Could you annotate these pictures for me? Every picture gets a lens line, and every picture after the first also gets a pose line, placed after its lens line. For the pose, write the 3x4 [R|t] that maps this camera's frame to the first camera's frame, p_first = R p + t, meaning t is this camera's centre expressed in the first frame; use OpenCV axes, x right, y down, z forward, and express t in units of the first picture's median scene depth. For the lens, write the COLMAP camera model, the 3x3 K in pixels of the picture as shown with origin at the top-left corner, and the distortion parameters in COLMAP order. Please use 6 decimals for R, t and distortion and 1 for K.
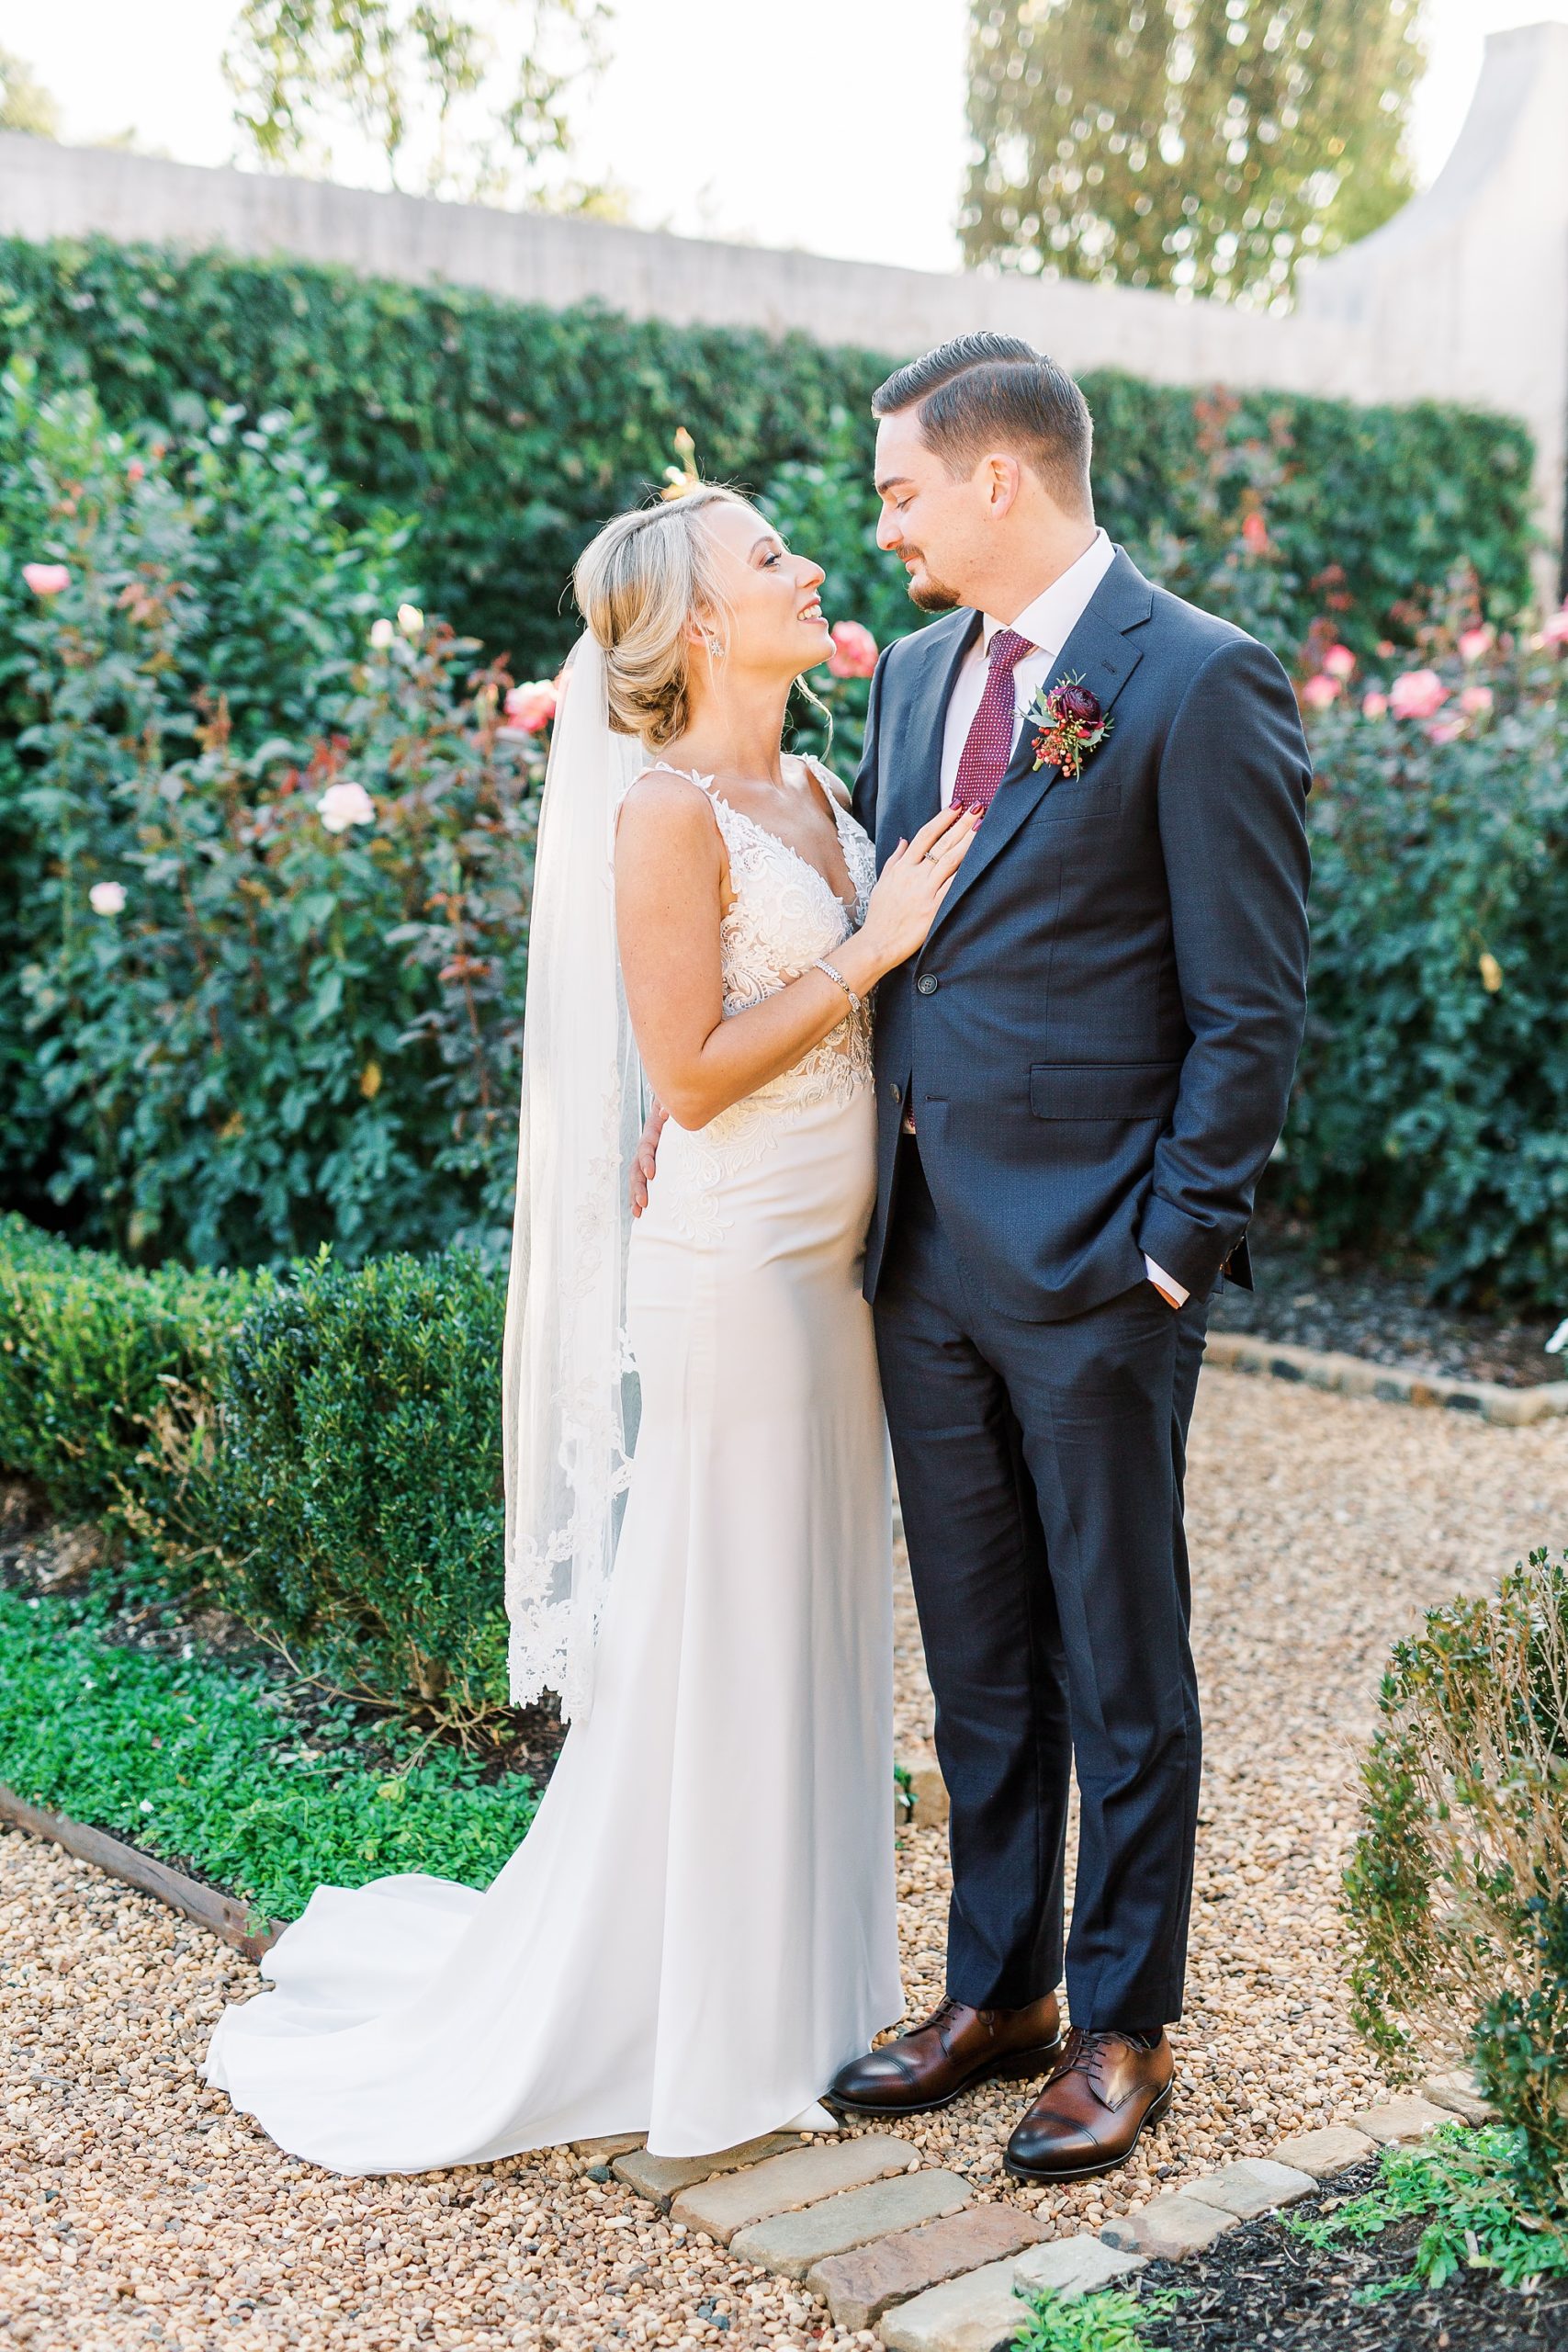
lens RADIAL K [[3459.0, 0, 876.9], [0, 3459.0, 1177.3], [0, 0, 1]] dist [0.005387, 0.049877]
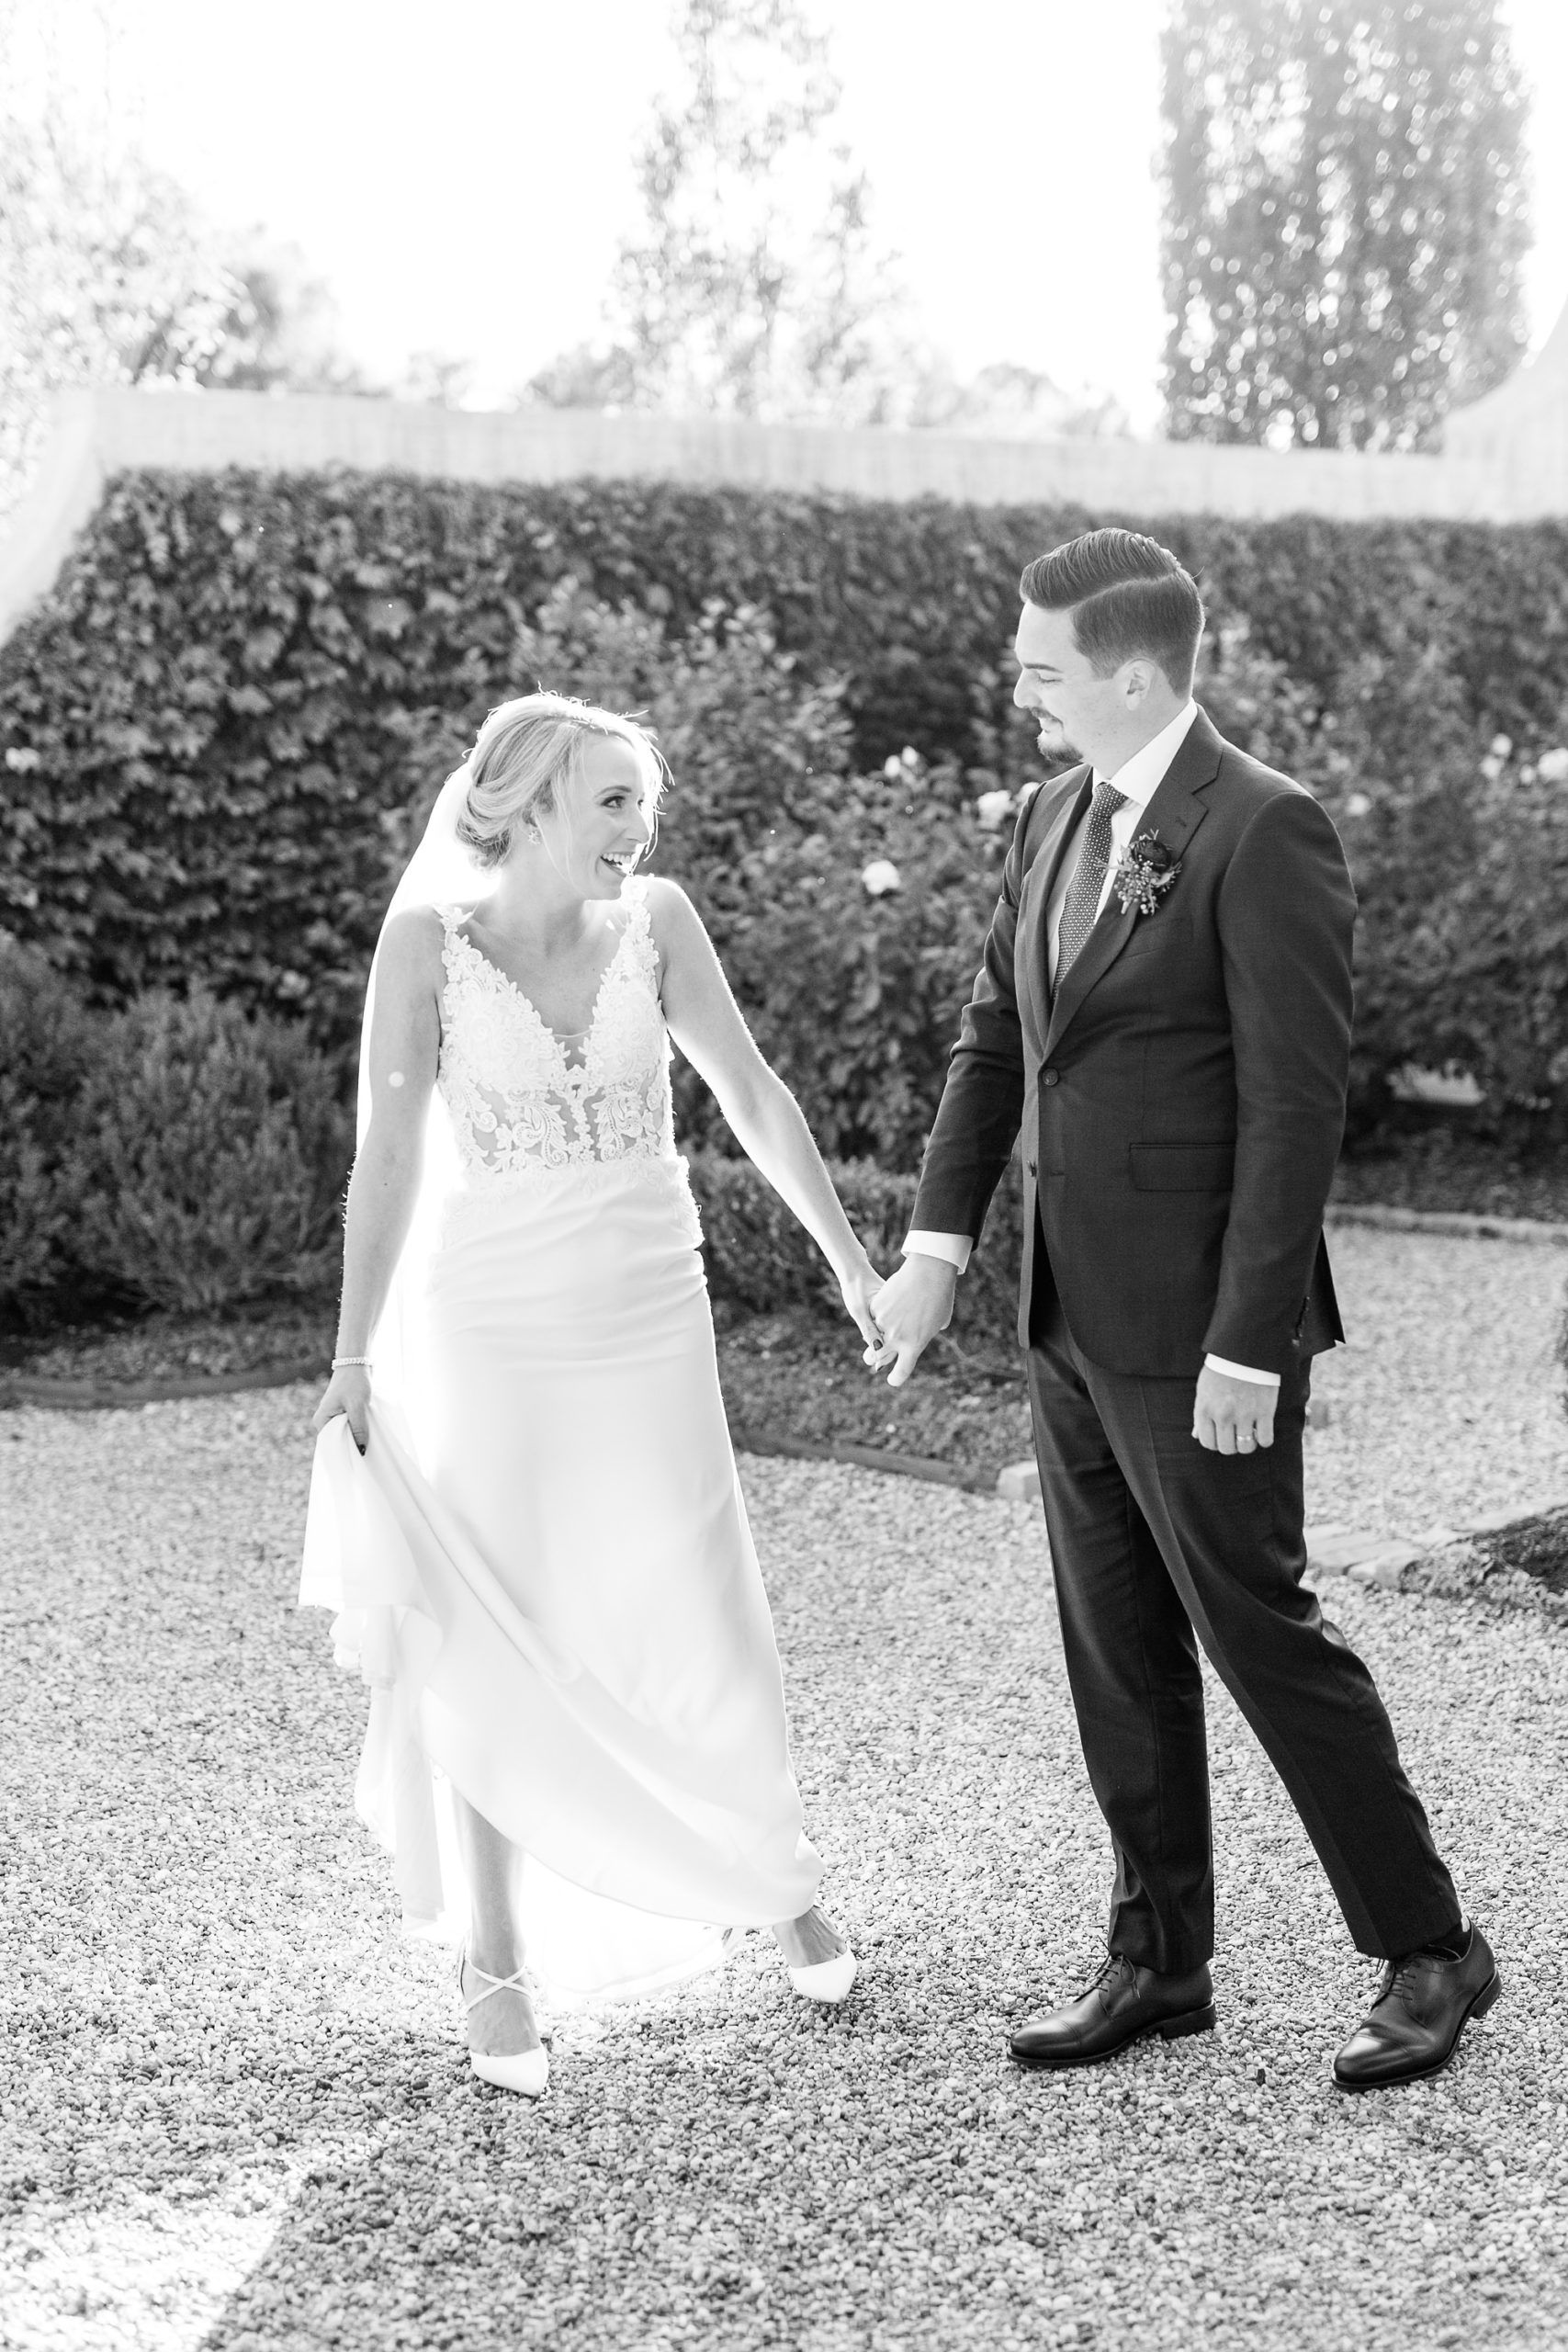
lens RADIAL K [[3374.1, 0, 944.3], [0, 3374.1, 1107.1], [0, 0, 1]] dist [0.051902, 0.035702]
pose [[0.998524, -0.046850, -0.027483, -0.063967], [0.045959, 0.998424, -0.032216, 0.036118], [0.028949, 0.030905, 0.999103, -0.395880]]
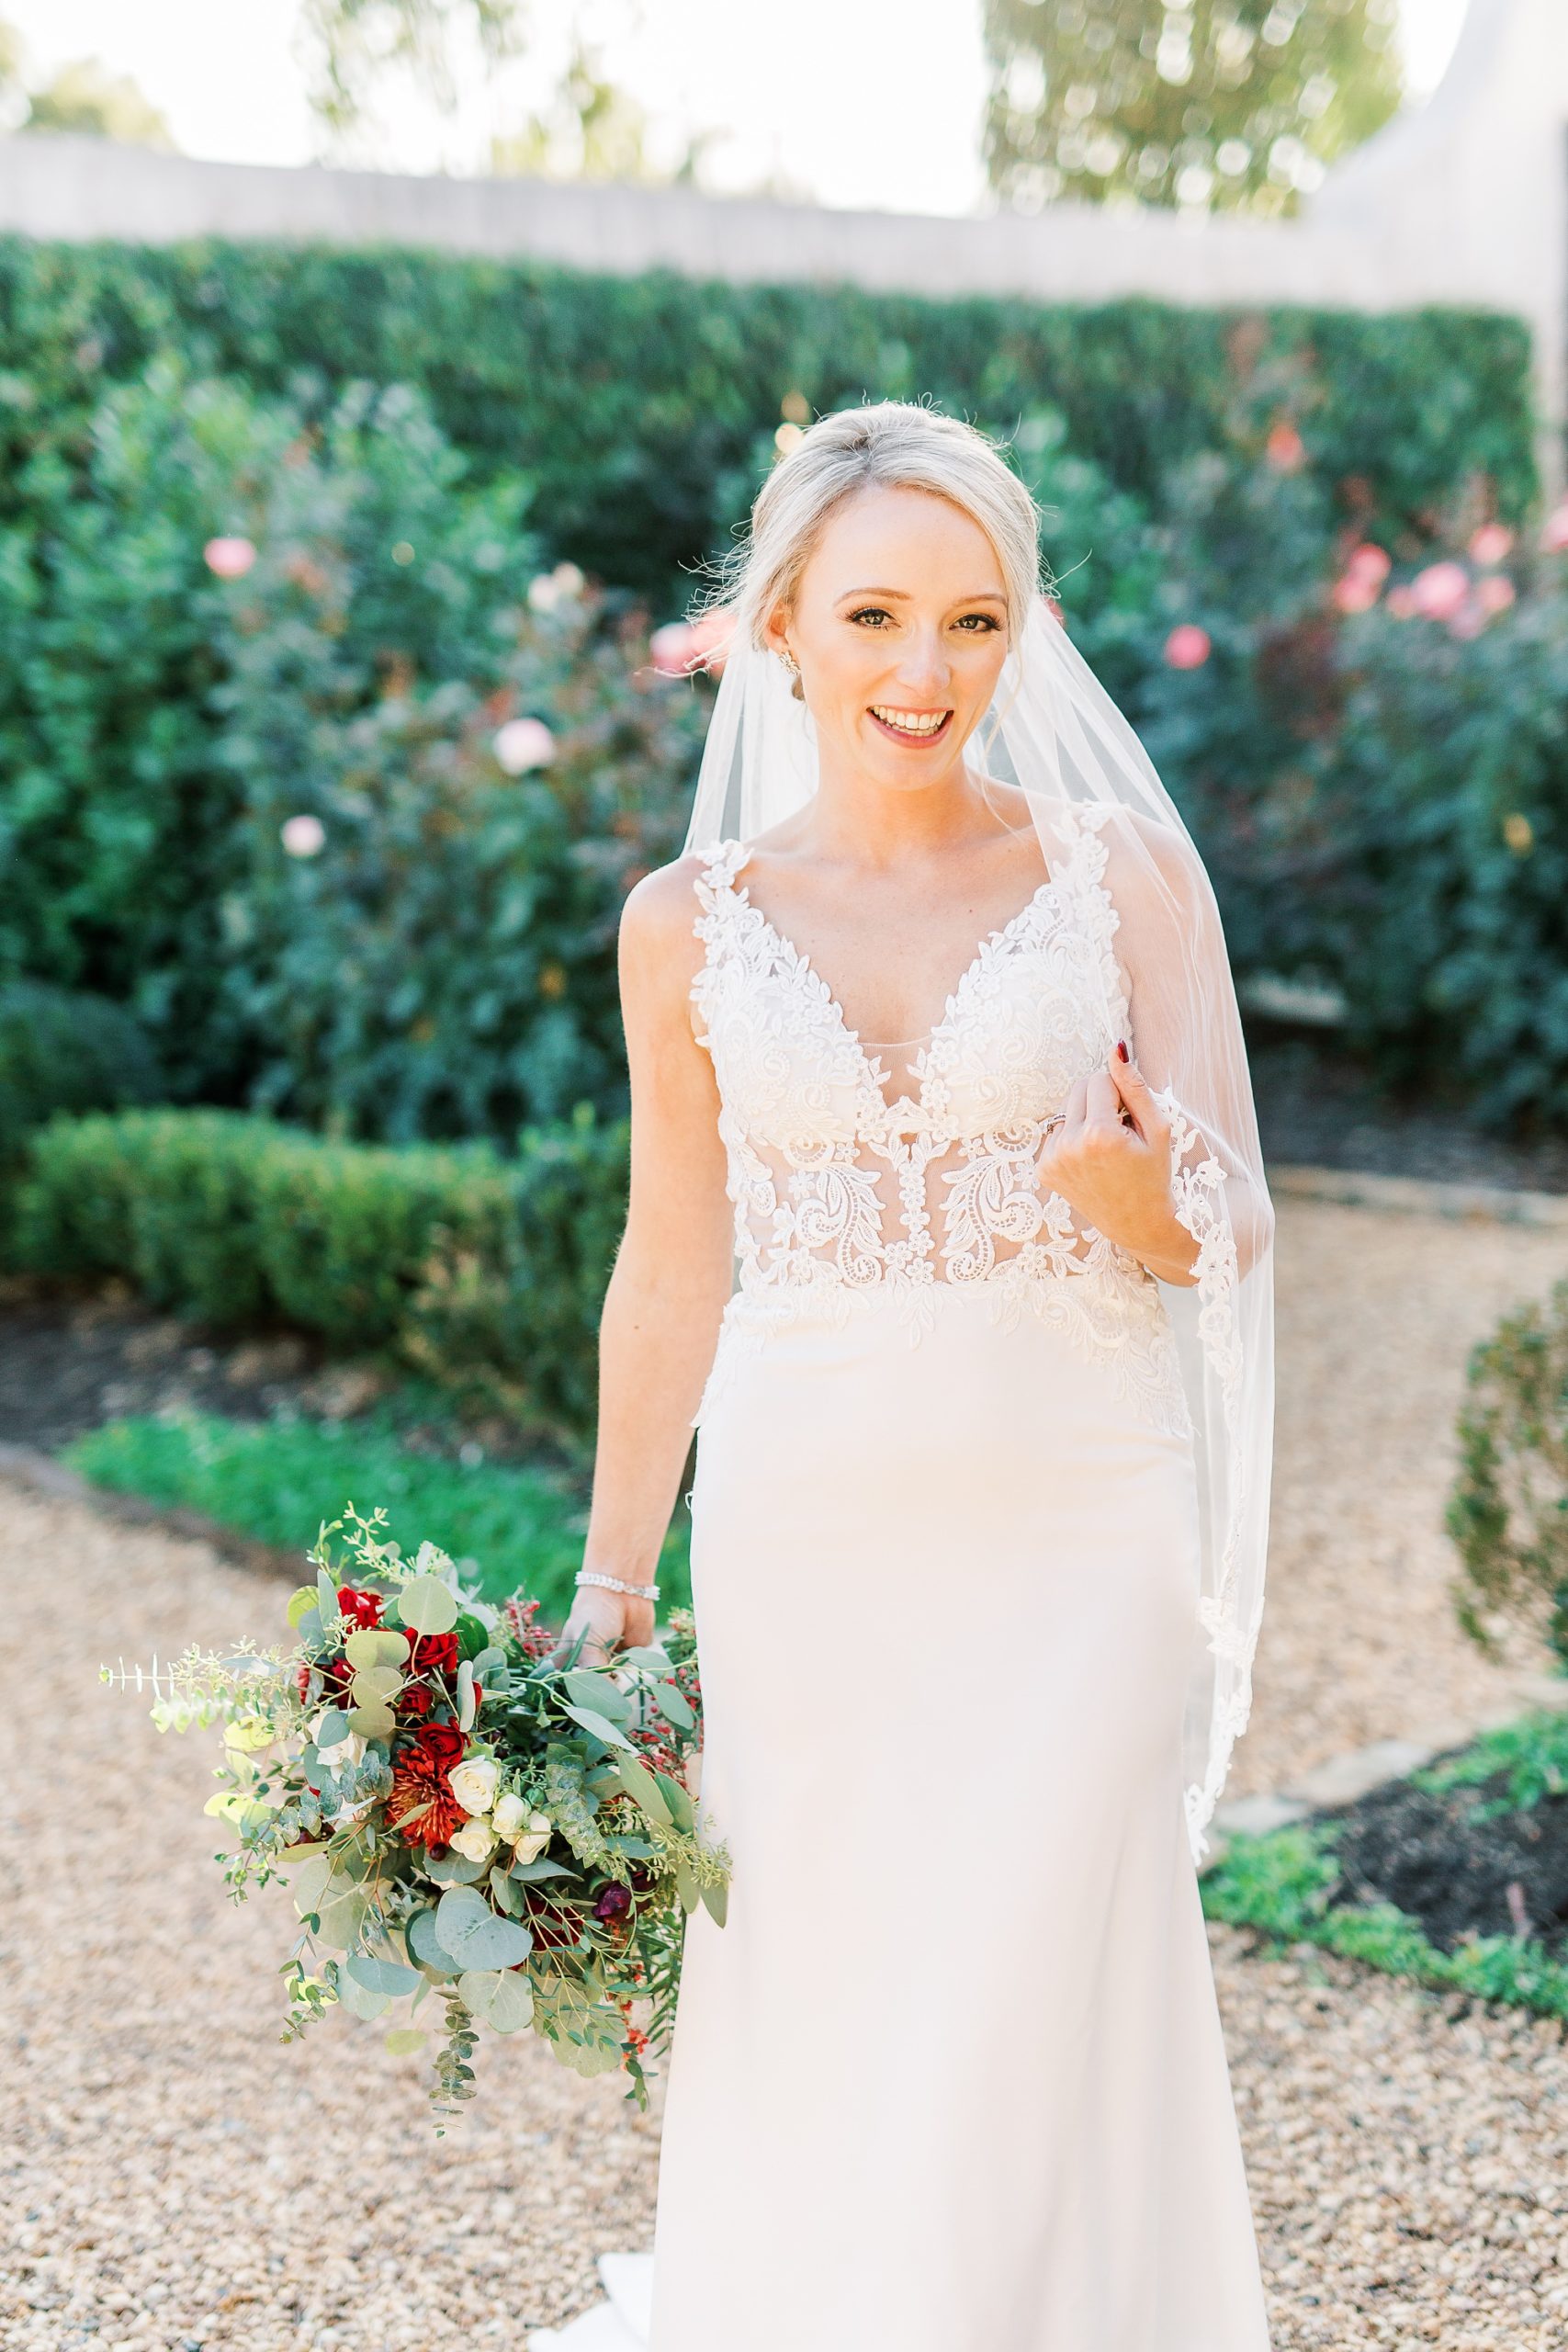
lens RADIAL K [[3459.0, 0, 876.9], [0, 3459.0, 1177.3], [0, 0, 1]] dist [0.005387, 0.049877]
pose [[0.998493, -0.053603, -0.011731, -0.021691], [0.053922, 0.998128, 0.028876, 0.007339], [0.010161, -0.029465, 0.999514, -0.118348]]
